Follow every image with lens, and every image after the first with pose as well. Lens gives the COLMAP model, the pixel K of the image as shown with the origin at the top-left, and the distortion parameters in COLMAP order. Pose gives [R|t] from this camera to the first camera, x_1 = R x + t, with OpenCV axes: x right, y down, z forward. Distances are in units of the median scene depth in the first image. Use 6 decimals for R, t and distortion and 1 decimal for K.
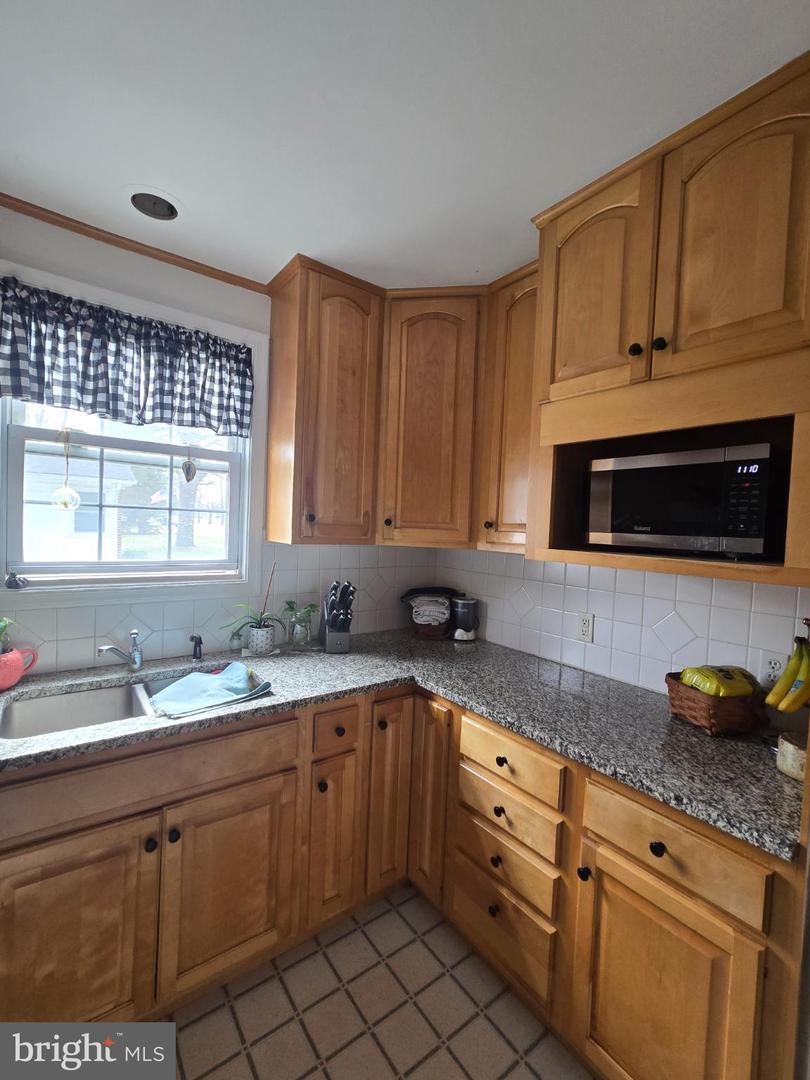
lens RADIAL K [[473.7, 0, 403.9], [0, 473.7, 542.0], [0, 0, 1]] dist [-0.000122, 0.001457]
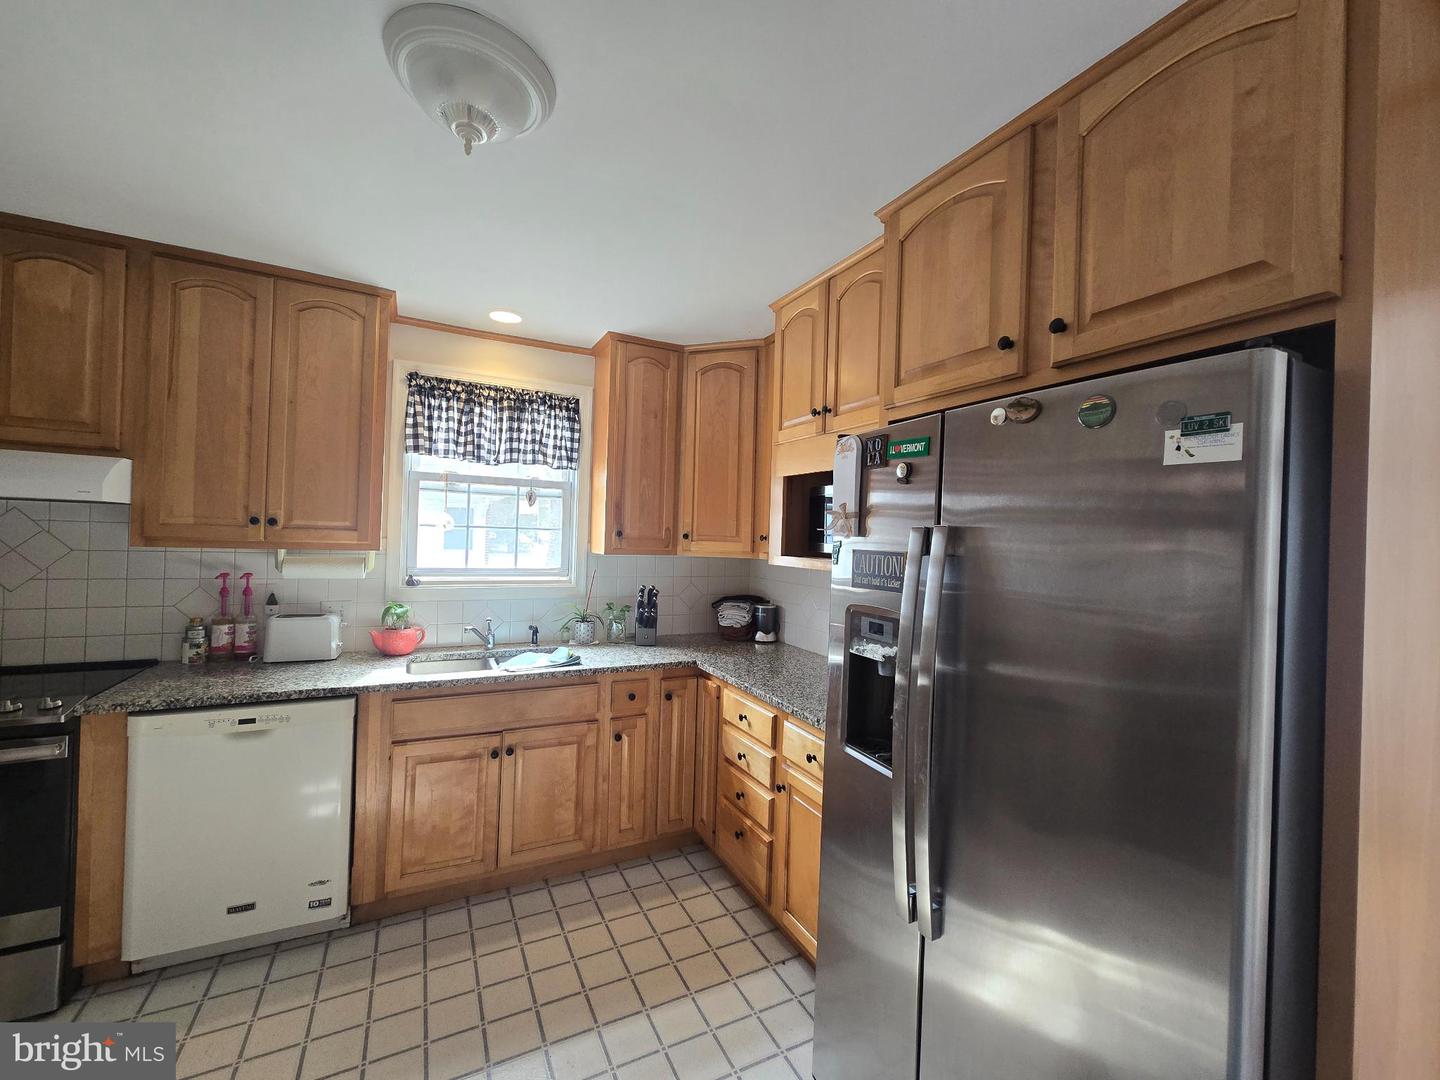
lens RADIAL K [[591.0, 0, 713.7], [0, 591.0, 535.8], [0, 0, 1]] dist [-0.001229, 0.002001]
pose [[0.984434, -0.009493, -0.175498, 0.360176], [0.002225, 0.999133, -0.041567, 0.023255], [0.175740, 0.040529, 0.983602, -0.554660]]
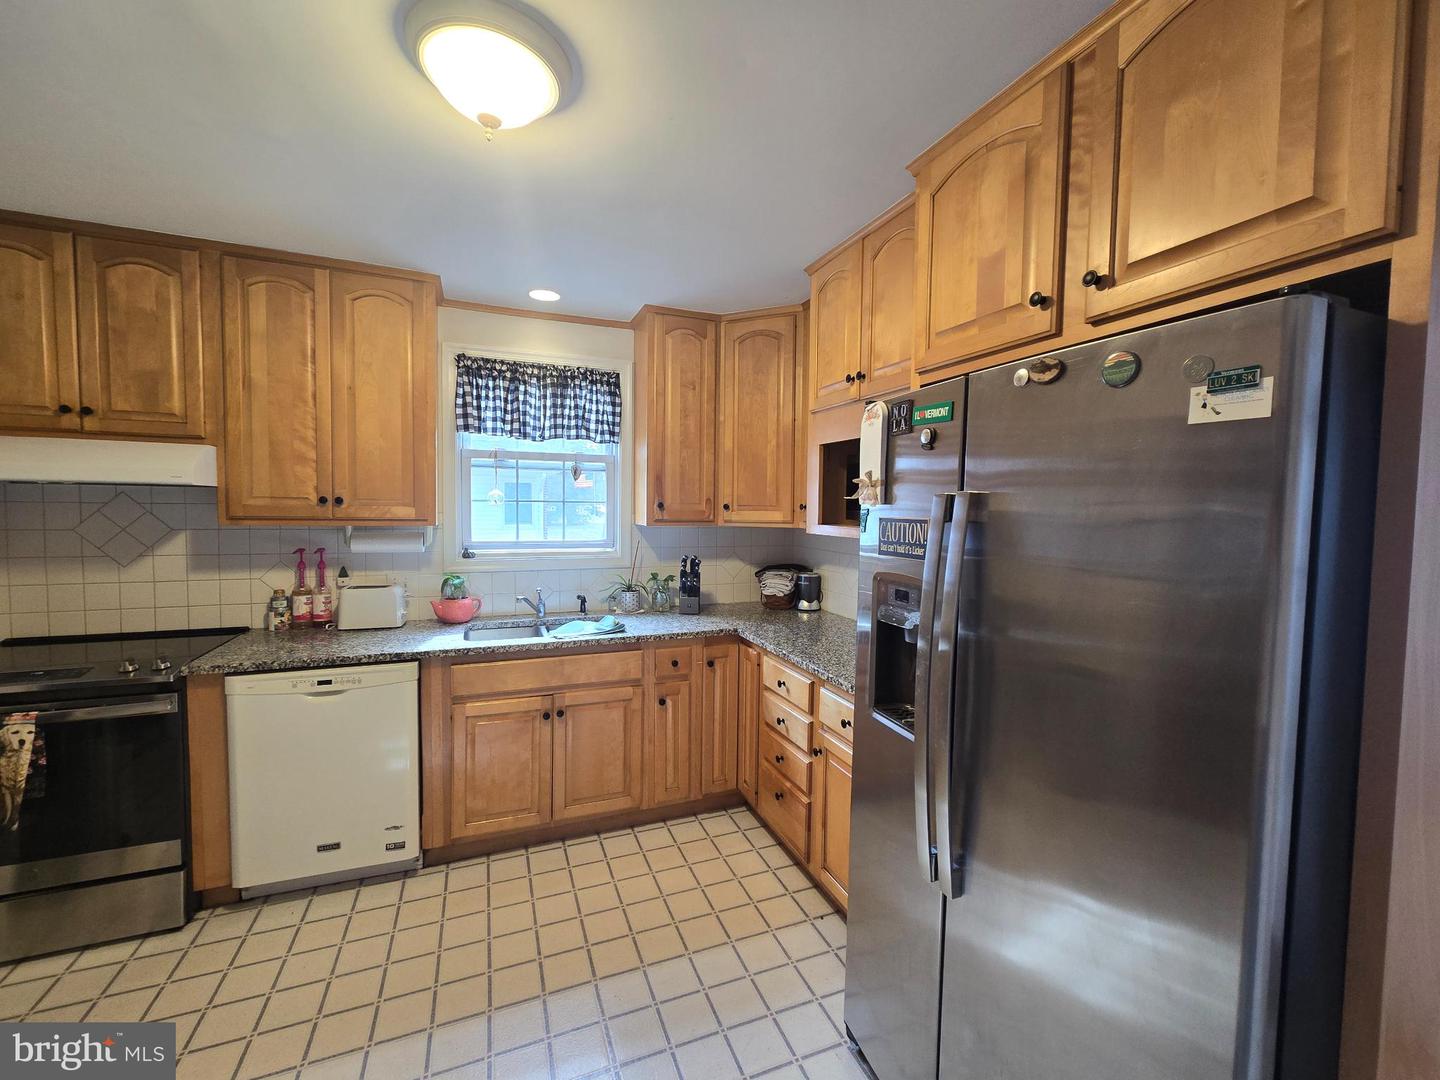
lens RADIAL K [[591.0, 0, 712.9], [0, 591.0, 535.1], [0, 0, 1]] dist [-0.001229, 0.002001]
pose [[0.963668, -0.014463, -0.266710, 0.405393], [0.016997, 0.999830, 0.007193, 0.023306], [0.266561, -0.011465, 0.963750, -0.563353]]
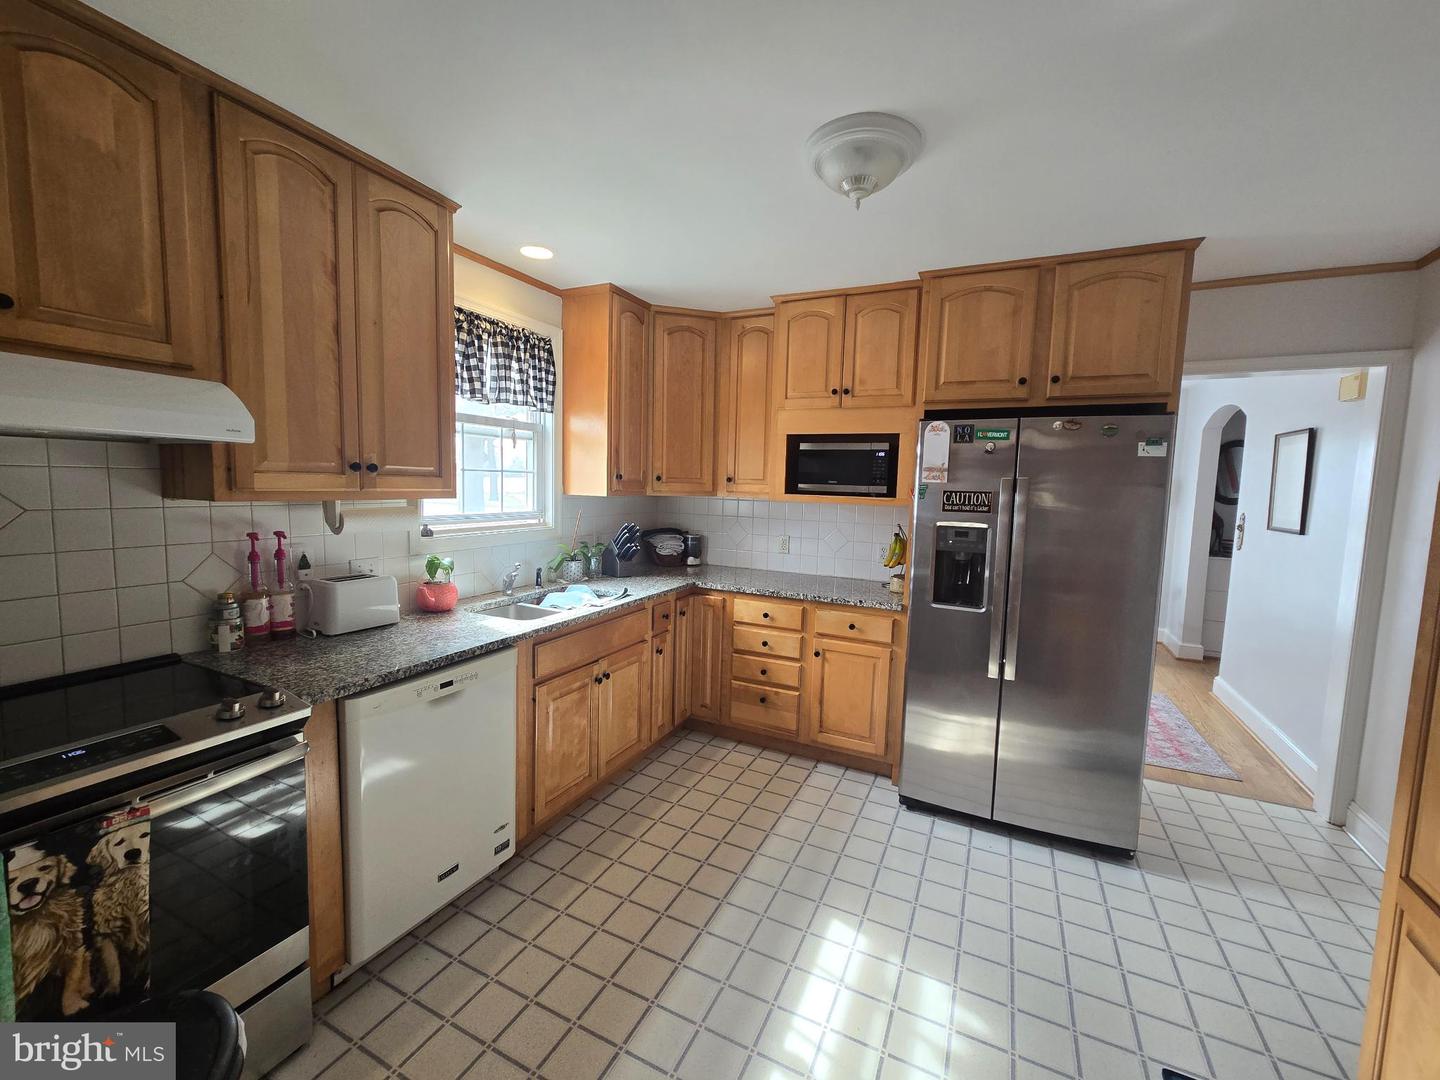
lens RADIAL K [[591.0, 0, 718.7], [0, 591.0, 537.6], [0, 0, 1]] dist [-0.001229, 0.002001]
pose [[0.890637, -0.059029, 0.450867, -0.796518], [0.024647, 0.996347, 0.081758, -0.009145], [-0.454047, -0.061704, 0.888839, -0.738872]]
